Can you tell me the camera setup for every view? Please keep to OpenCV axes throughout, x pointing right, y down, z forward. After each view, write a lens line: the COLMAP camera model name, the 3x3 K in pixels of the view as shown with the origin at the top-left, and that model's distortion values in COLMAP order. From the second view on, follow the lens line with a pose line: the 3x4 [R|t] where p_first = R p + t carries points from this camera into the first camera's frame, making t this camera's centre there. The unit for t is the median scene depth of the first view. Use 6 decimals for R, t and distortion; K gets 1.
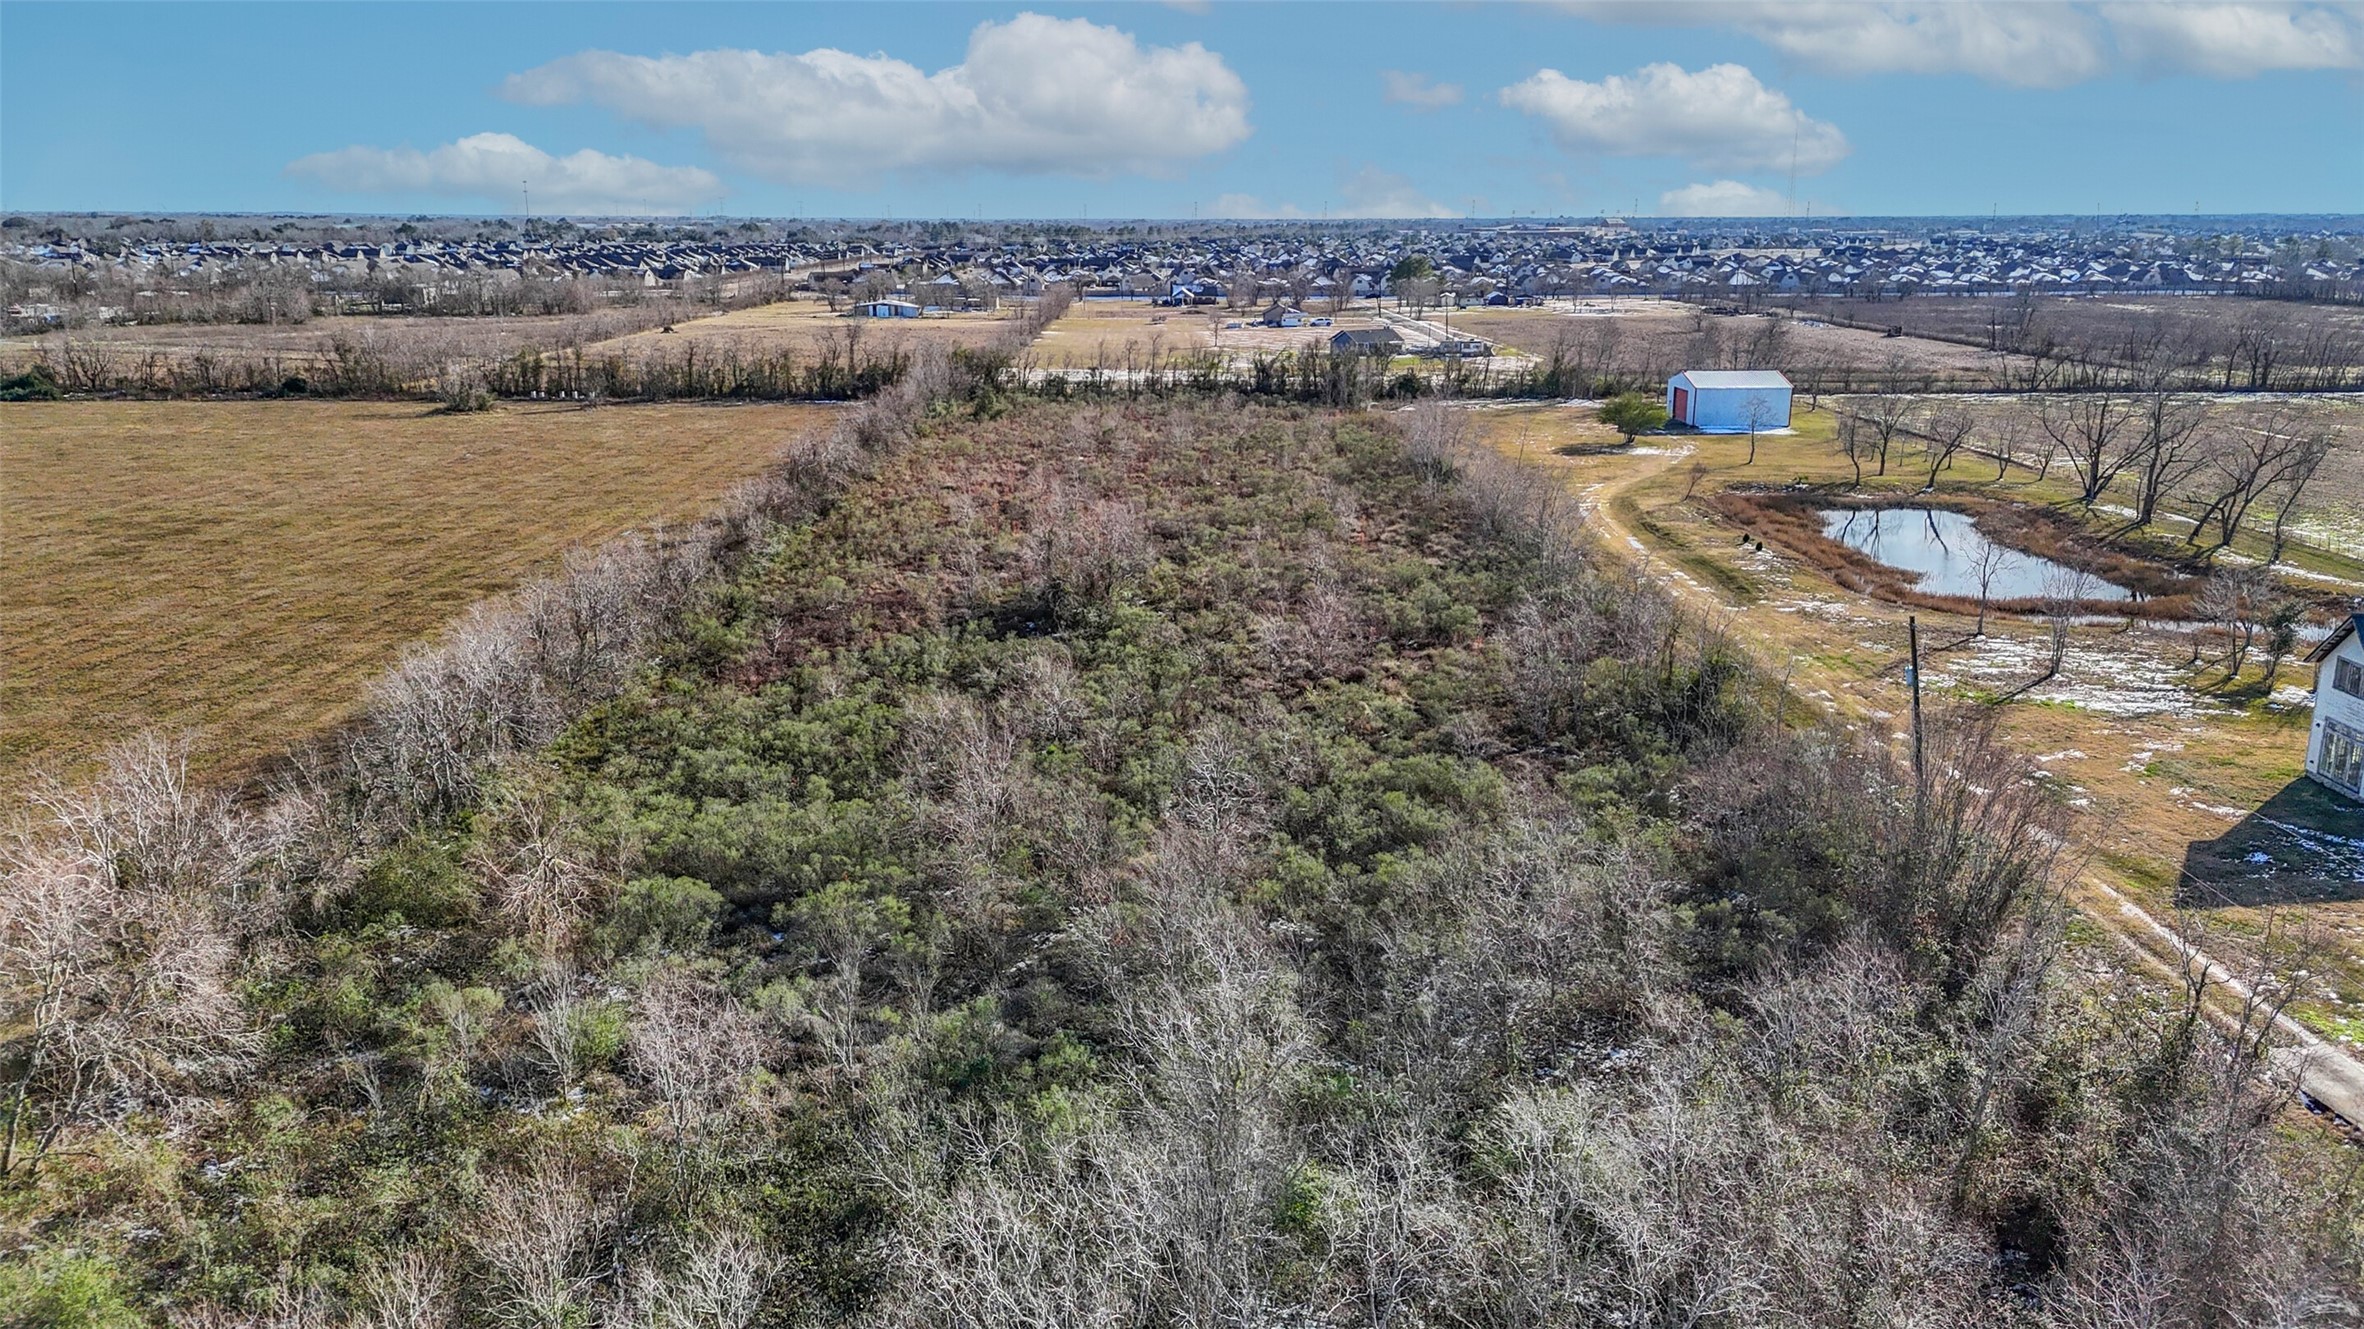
lens RADIAL K [[1730.5, 0, 1176.9], [0, 1730.5, 679.2], [0, 0, 1]] dist [0.075920, -0.072952]
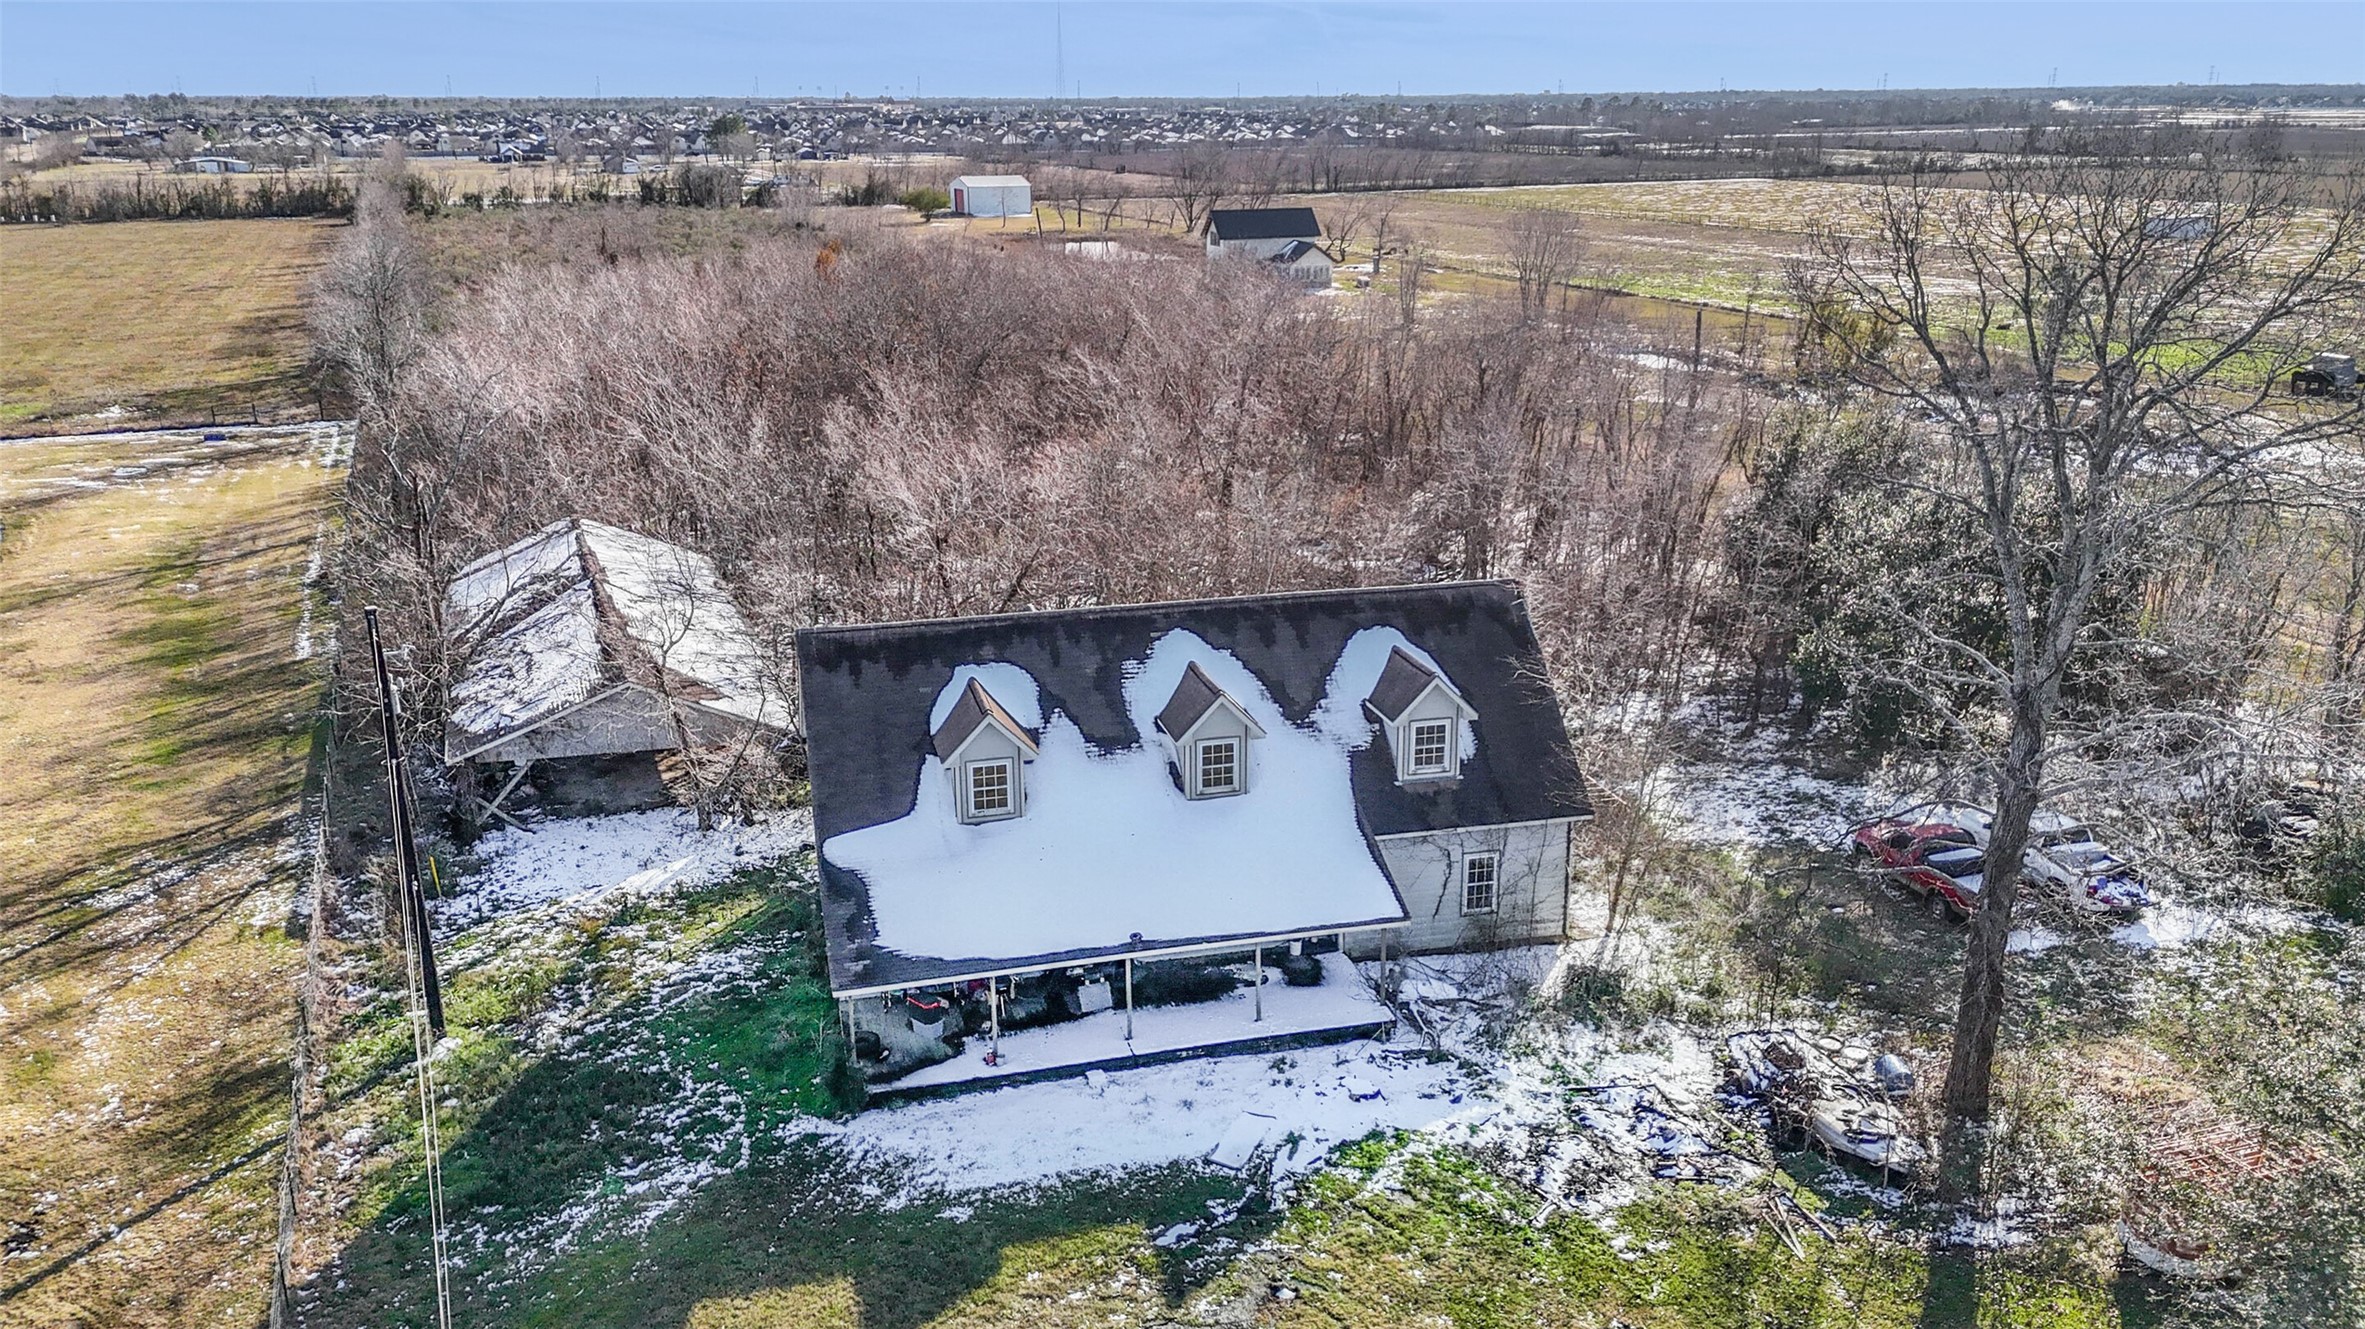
lens RADIAL K [[1814.0, 0, 1172.2], [0, 1814.0, 624.1], [0, 0, 1]] dist [0.049301, -0.016581]
pose [[0.928389, -0.107536, 0.355711, -0.106902], [0.099755, 0.994199, 0.040203, 0.131551], [-0.357971, -0.001840, 0.933731, -0.415126]]
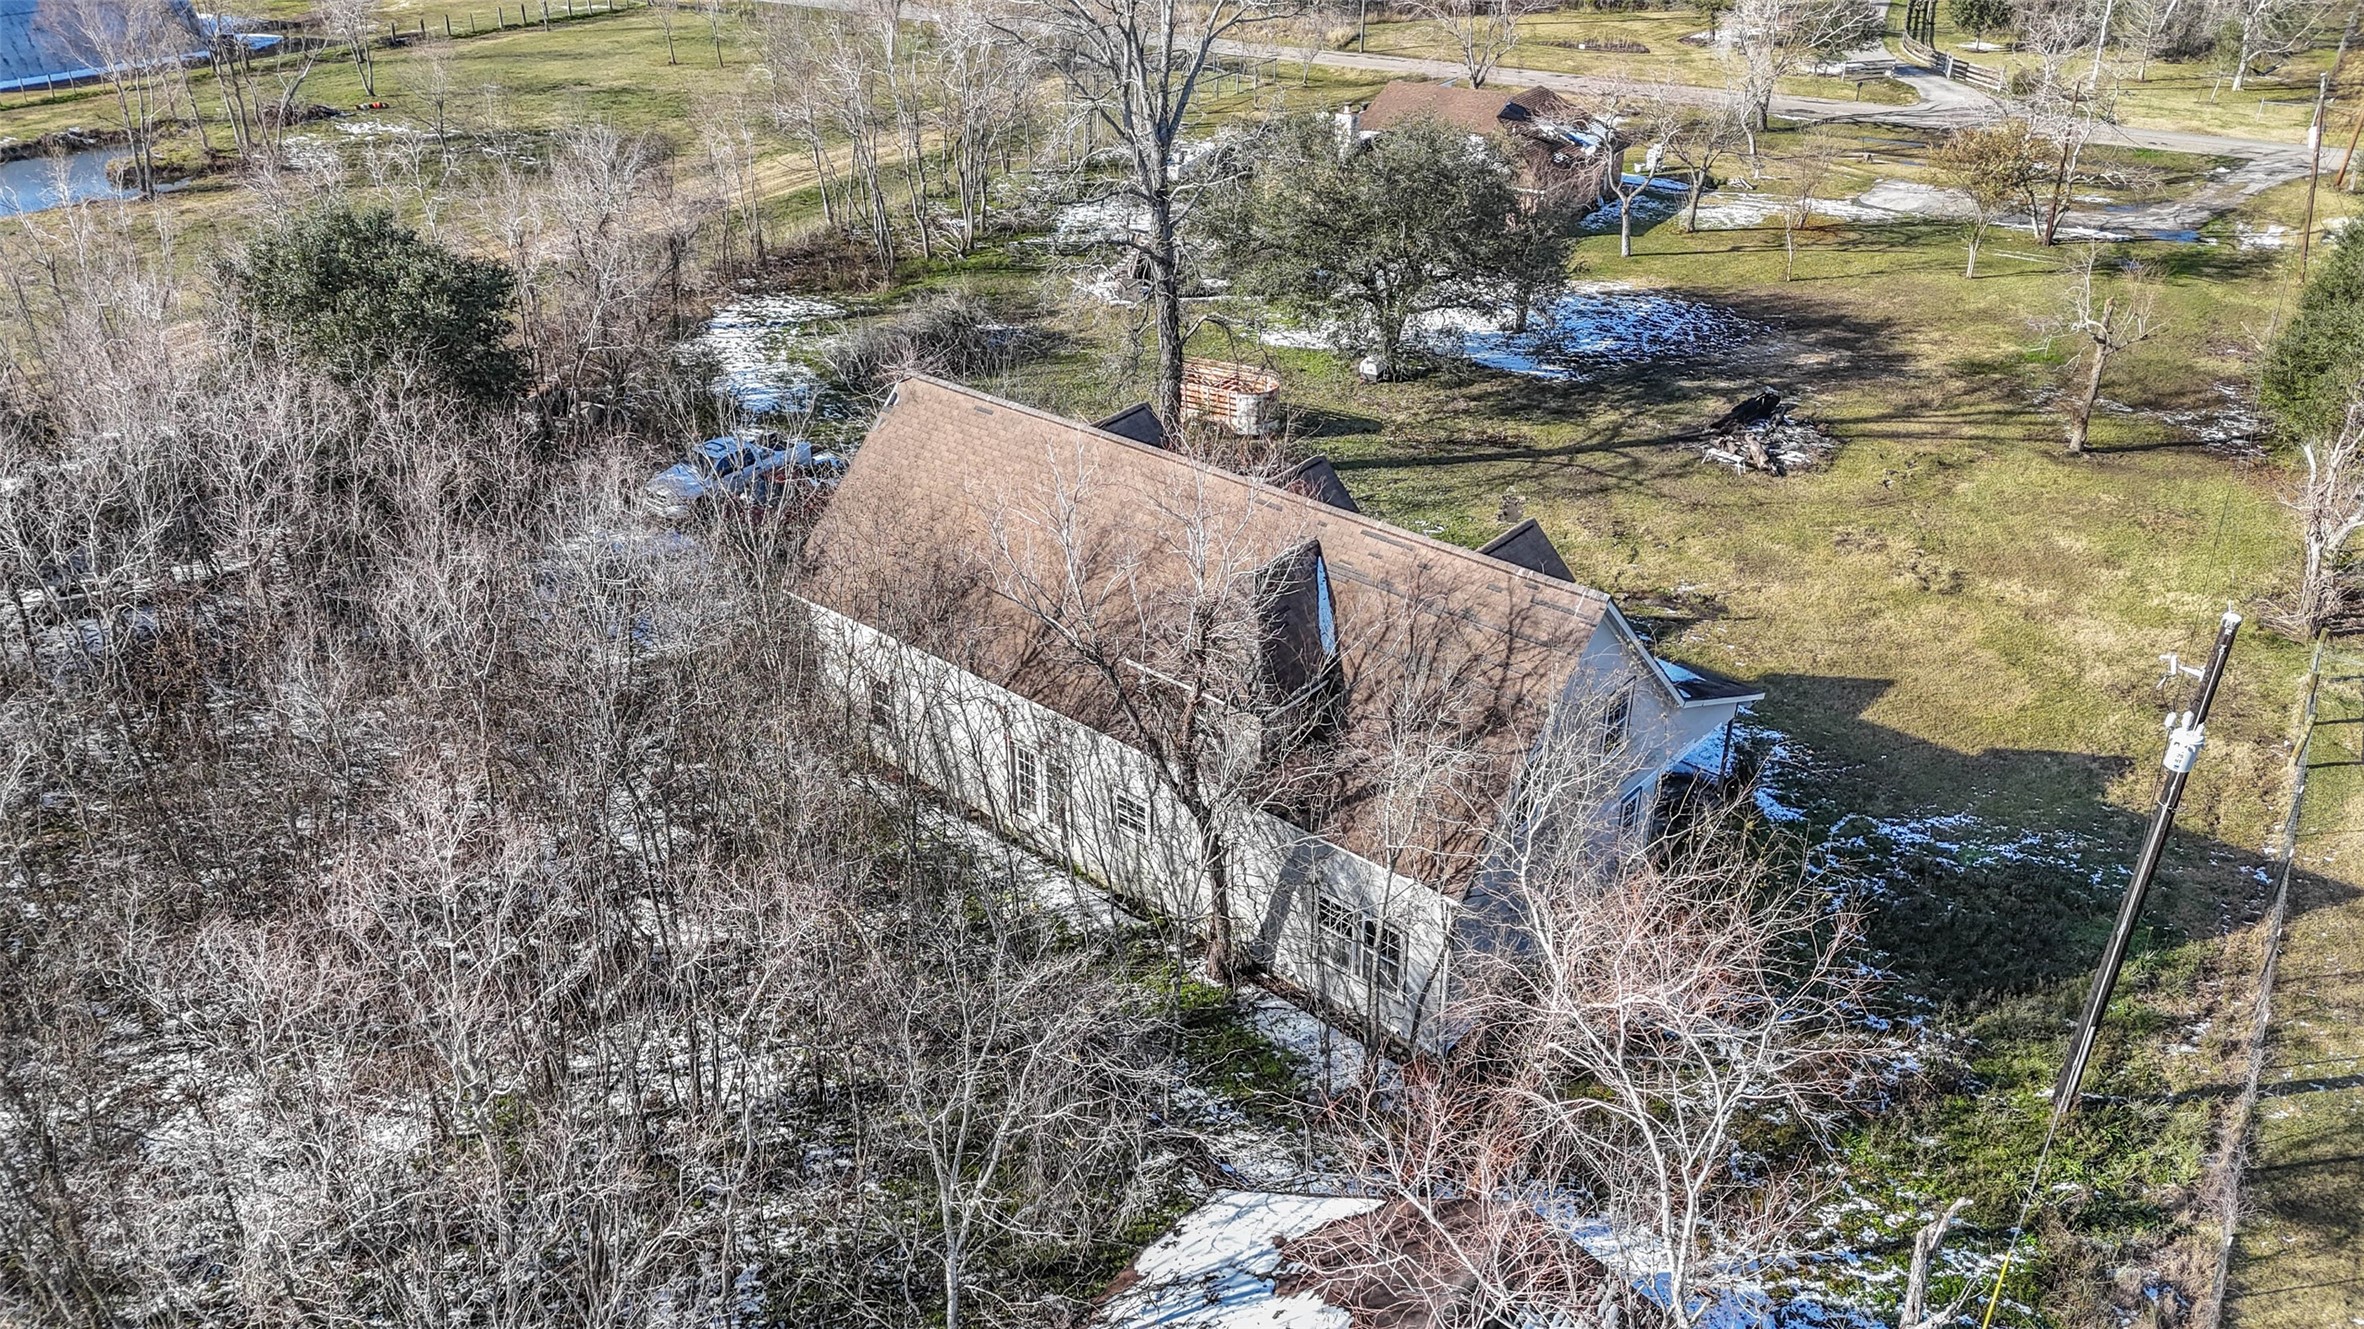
lens RADIAL K [[1730.5, 0, 1181.6], [0, 1730.5, 660.3], [0, 0, 1]] dist [0.075920, -0.072952]
pose [[-0.837017, -0.266575, 0.477850, -0.112423], [0.135281, 0.745372, 0.652778, 0.055776], [-0.530191, 0.611030, -0.587826, -0.151057]]
